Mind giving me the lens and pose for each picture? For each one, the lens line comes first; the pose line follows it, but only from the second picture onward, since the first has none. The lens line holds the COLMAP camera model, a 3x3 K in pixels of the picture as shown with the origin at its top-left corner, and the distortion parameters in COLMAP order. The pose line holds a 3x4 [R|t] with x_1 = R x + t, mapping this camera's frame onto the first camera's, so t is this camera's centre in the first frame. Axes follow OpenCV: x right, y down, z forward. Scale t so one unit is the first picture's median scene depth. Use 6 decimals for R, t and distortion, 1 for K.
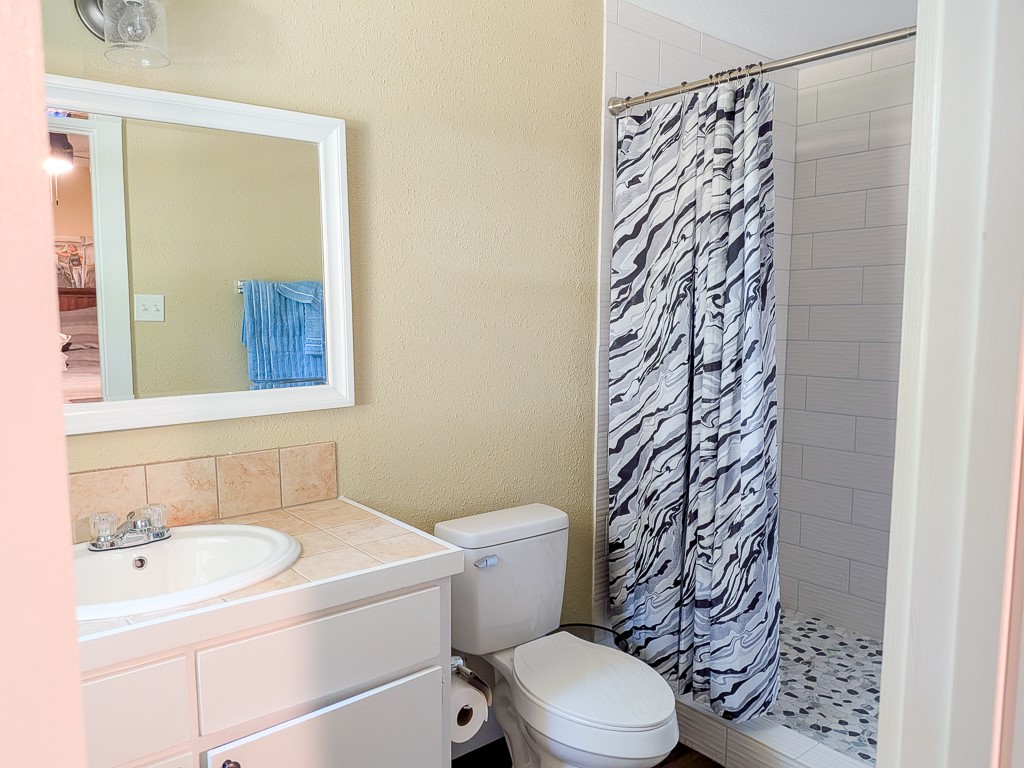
lens RADIAL K [[734.2, 0, 510.5], [0, 734.2, 392.2], [0, 0, 1]] dist [0.029389, -0.054596]
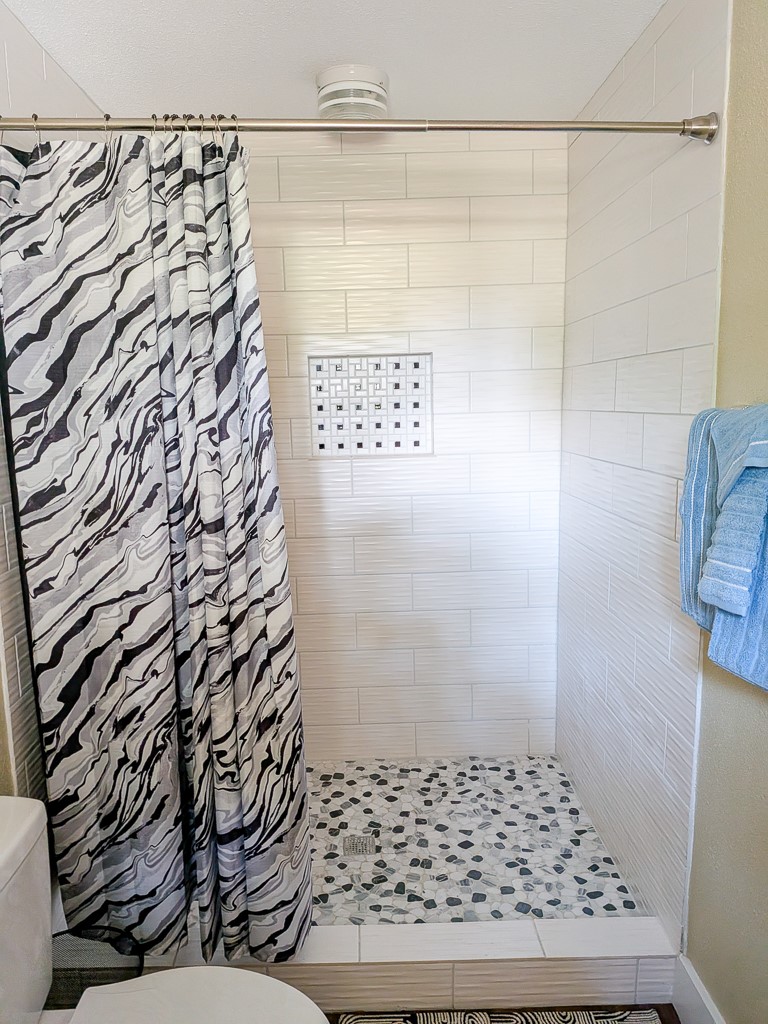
lens RADIAL K [[734.2, 0, 382.8], [0, 734.2, 513.3], [0, 0, 1]] dist [0.029389, -0.054596]
pose [[0.618781, -0.129977, 0.774736, -0.180463], [0.101128, 0.991191, 0.085520, -0.087947], [-0.779027, 0.025430, 0.626474, 0.384389]]
